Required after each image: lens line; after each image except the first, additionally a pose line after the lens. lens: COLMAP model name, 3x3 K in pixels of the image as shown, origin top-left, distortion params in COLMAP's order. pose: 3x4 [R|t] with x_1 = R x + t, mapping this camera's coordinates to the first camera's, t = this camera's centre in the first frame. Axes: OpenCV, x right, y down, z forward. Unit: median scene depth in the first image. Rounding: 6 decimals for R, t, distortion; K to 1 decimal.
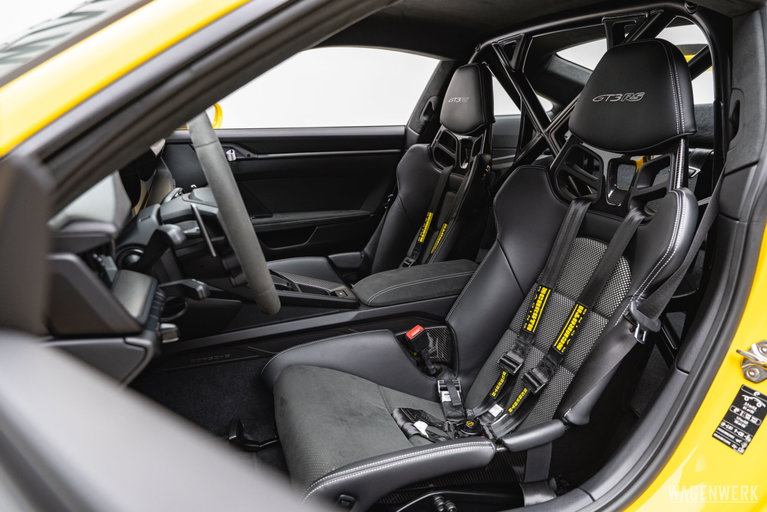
lens RADIAL K [[505.9, 0, 386.0], [0, 505.9, 258.4], [0, 0, 1]] dist [-0.031756, -0.004771]
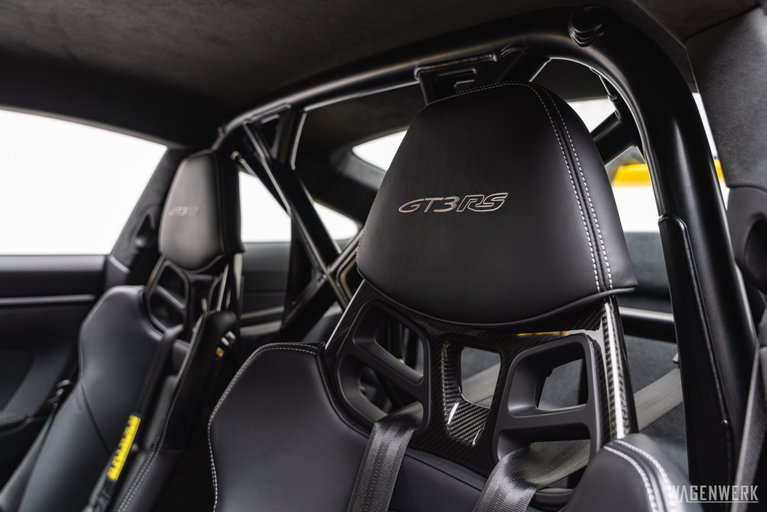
lens RADIAL K [[575.7, 0, 388.8], [0, 575.7, 252.8], [0, 0, 1]] dist [0.010540, 0.017407]
pose [[0.951407, 0.015960, 0.307523, 0.160933], [0.061425, 0.968750, -0.240312, -0.101880], [-0.301748, 0.247524, 0.920695, 0.351433]]
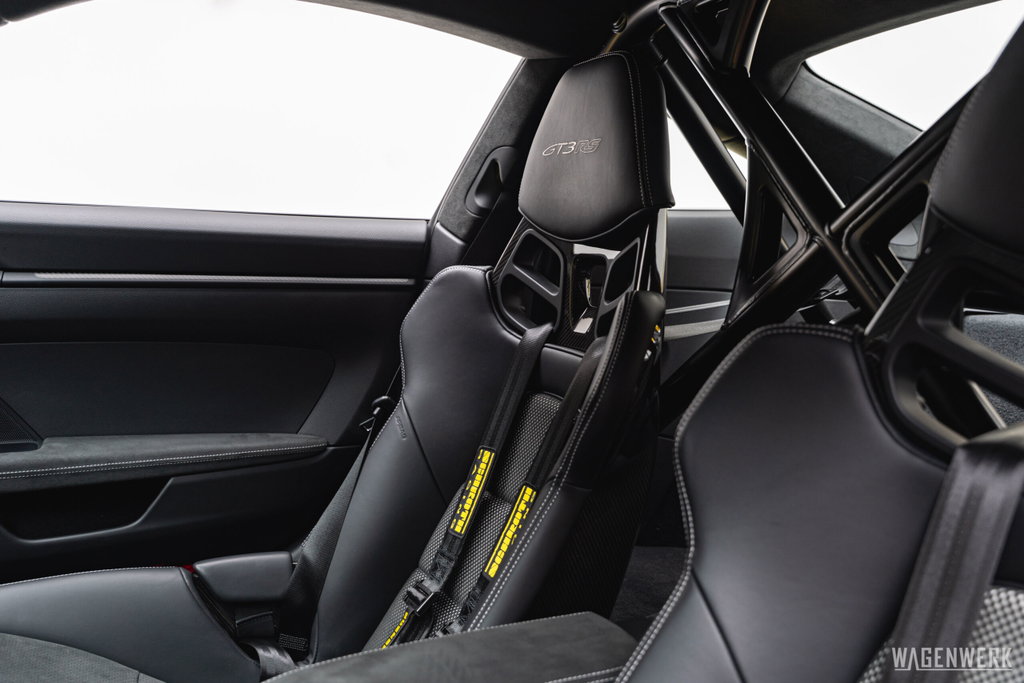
lens RADIAL K [[919.7, 0, 511.8], [0, 919.7, 341.4], [0, 0, 1]] dist [-0.024004, 0.025109]
pose [[0.994241, 0.038458, 0.100026, 0.039238], [-0.020421, 0.984277, -0.175447, -0.056137], [-0.105201, 0.172394, 0.979394, 0.365795]]
